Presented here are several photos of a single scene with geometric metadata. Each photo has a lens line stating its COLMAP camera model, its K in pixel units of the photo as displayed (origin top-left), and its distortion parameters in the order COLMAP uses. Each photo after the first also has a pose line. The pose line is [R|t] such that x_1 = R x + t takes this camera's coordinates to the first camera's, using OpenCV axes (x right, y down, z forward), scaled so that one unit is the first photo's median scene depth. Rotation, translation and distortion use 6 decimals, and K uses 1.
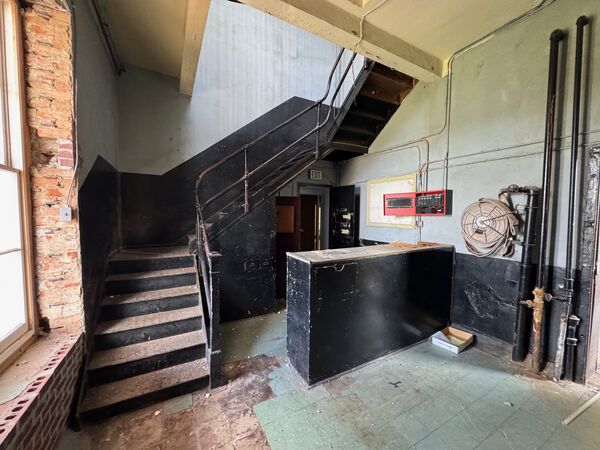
lens RADIAL K [[240.2, 0, 298.4], [0, 240.2, 226.4], [0, 0, 1]] dist [-0.004802, 0.000002]
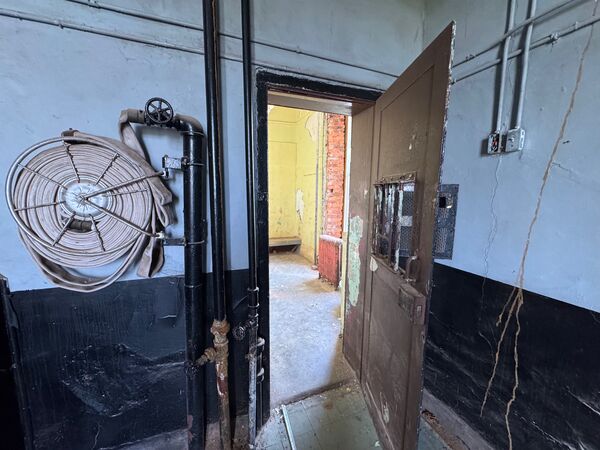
lens RADIAL K [[240.2, 0, 298.5], [0, 240.2, 221.6], [0, 0, 1]] dist [-0.004802, 0.000002]
pose [[0.133367, -0.142369, 0.980788, 0.477575], [0.034734, 0.989692, 0.138938, -0.024309], [-0.990458, 0.015537, 0.136938, 0.666143]]
